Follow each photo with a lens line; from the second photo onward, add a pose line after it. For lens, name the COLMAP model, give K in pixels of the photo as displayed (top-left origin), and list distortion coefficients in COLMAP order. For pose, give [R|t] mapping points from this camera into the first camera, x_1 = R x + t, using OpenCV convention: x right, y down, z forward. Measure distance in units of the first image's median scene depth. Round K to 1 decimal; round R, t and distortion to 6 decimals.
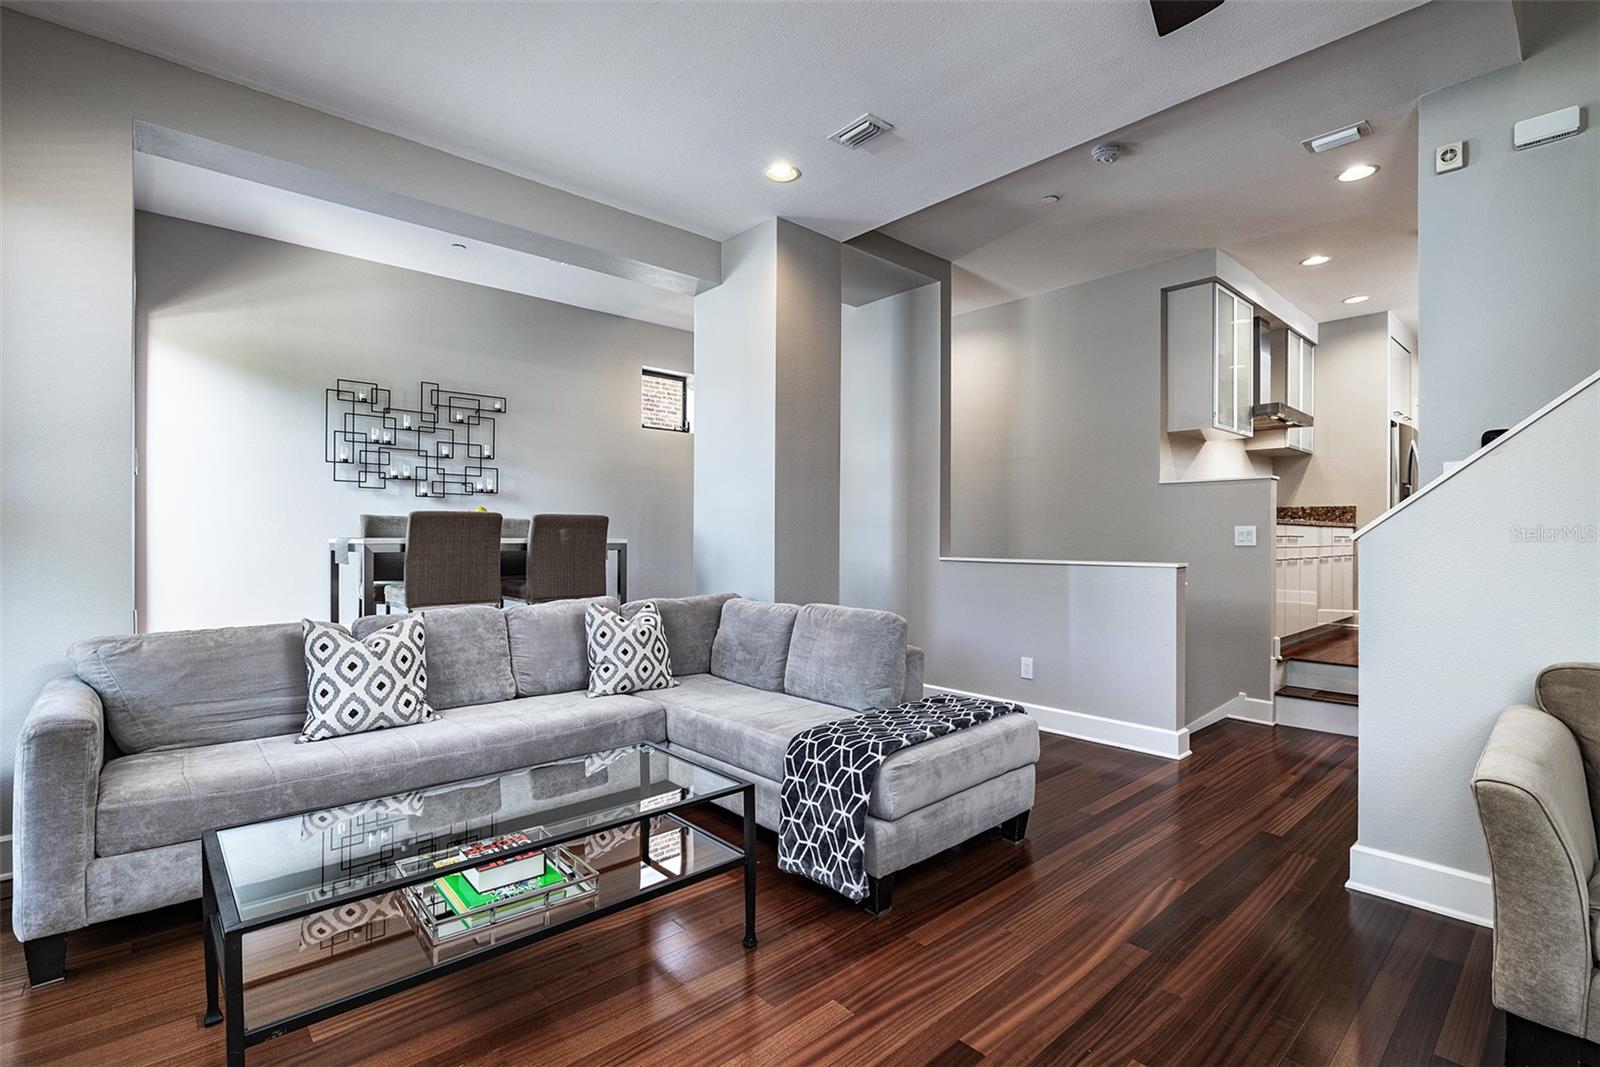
lens RADIAL K [[740.5, 0, 800.0], [0, 740.5, 533.5], [0, 0, 1]] dist [-0.002184, -0.000291]
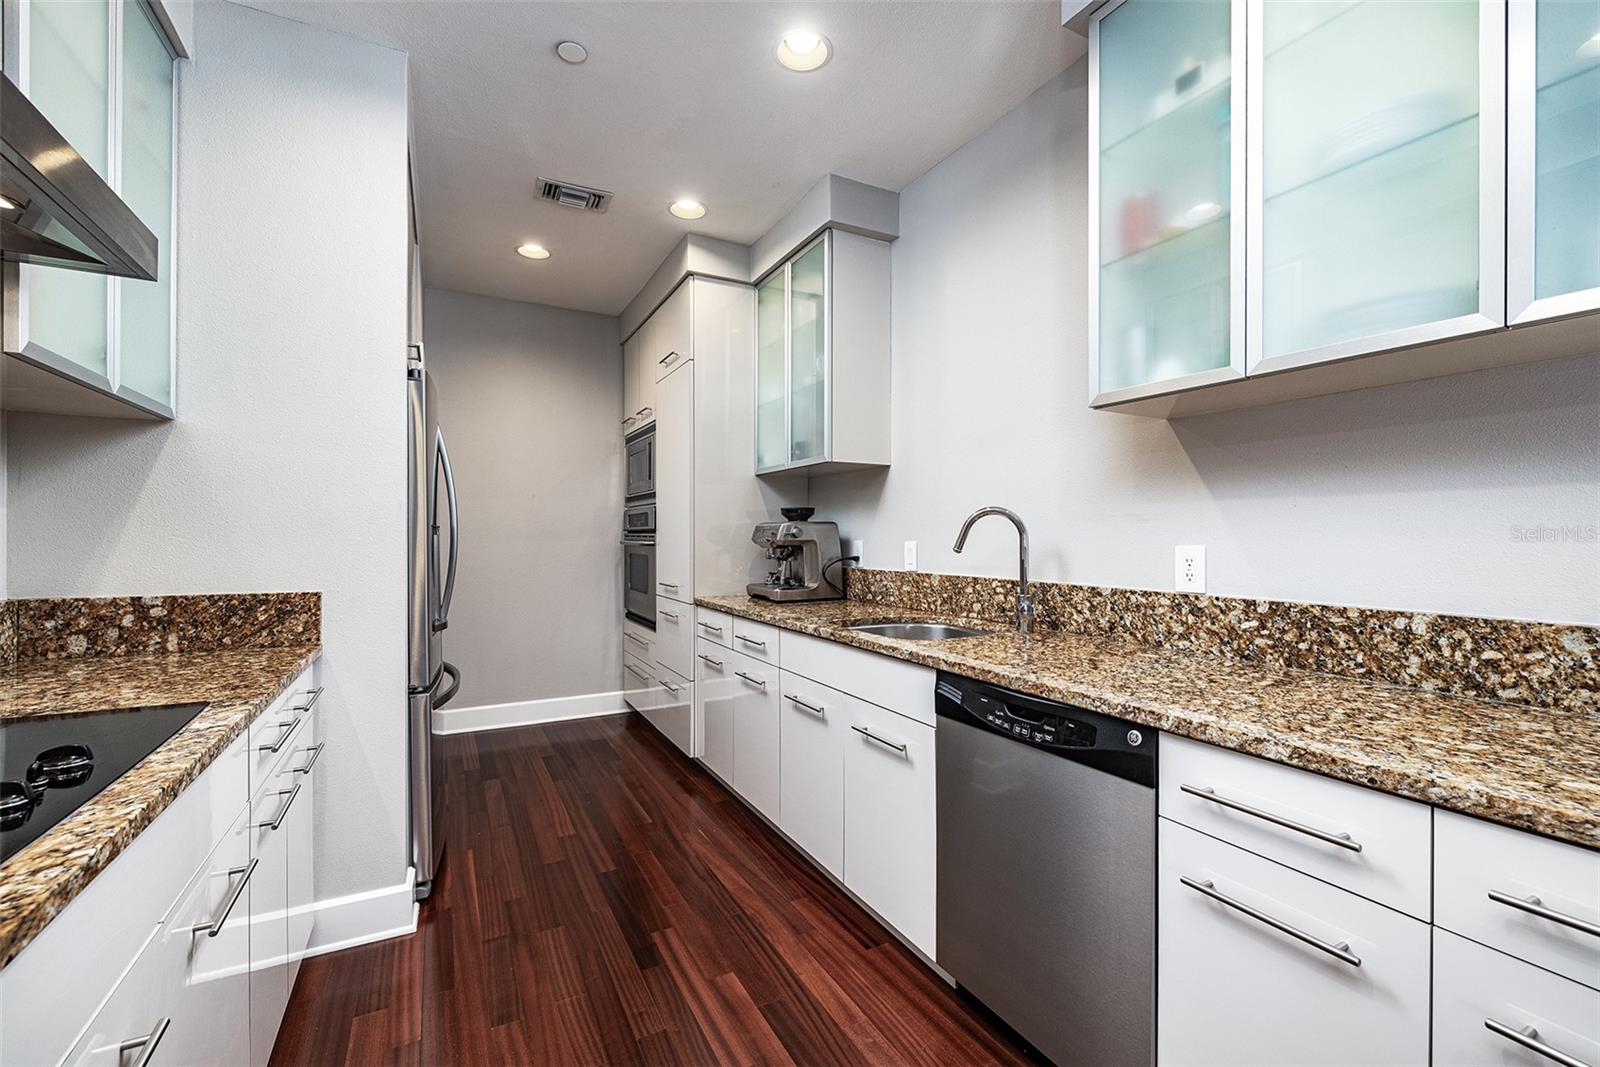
lens RADIAL K [[669.2, 0, 803.5], [0, 669.2, 531.4], [0, 0, 1]] dist [-0.000241, -0.000415]
pose [[0.248728, -0.003982, 0.968565, 0.504605], [0.002512, 0.999991, 0.003466, -0.065461], [-0.968570, 0.001571, 0.248735, 0.700506]]
